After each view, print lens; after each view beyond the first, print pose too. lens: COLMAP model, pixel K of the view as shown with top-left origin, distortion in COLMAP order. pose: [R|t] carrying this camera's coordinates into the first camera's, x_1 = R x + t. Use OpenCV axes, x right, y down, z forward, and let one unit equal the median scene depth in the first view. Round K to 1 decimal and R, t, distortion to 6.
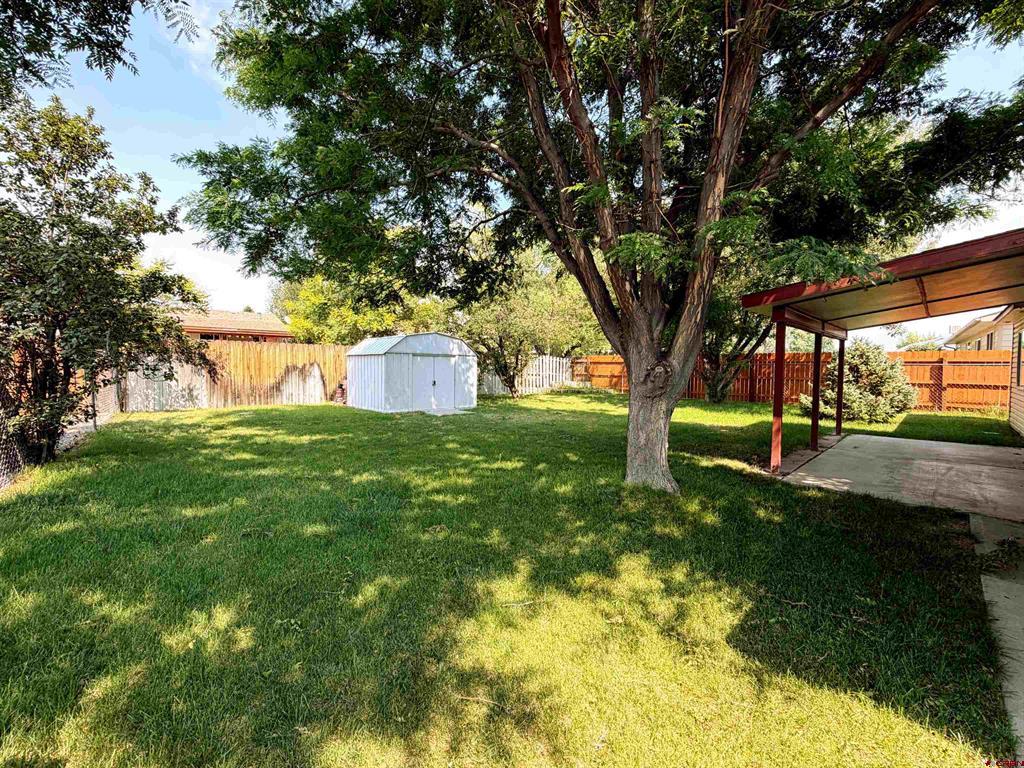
lens RADIAL K [[408.0, 0, 513.0], [0, 408.0, 384.4], [0, 0, 1]] dist [0.002025, 0.000551]
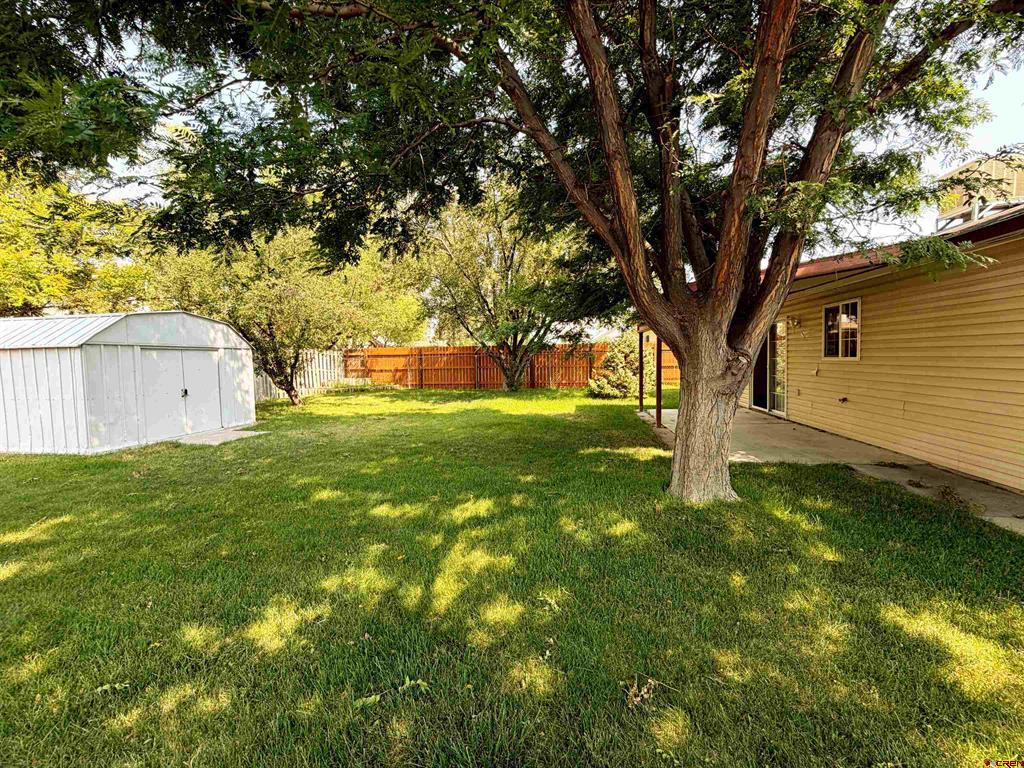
lens RADIAL K [[408.0, 0, 511.4], [0, 408.0, 380.6], [0, 0, 1]] dist [0.002025, 0.000551]
pose [[0.799505, -0.055949, 0.598048, -0.159636], [0.050783, 0.998384, 0.025513, -0.012413], [-0.598509, 0.009973, 0.801054, 0.190380]]
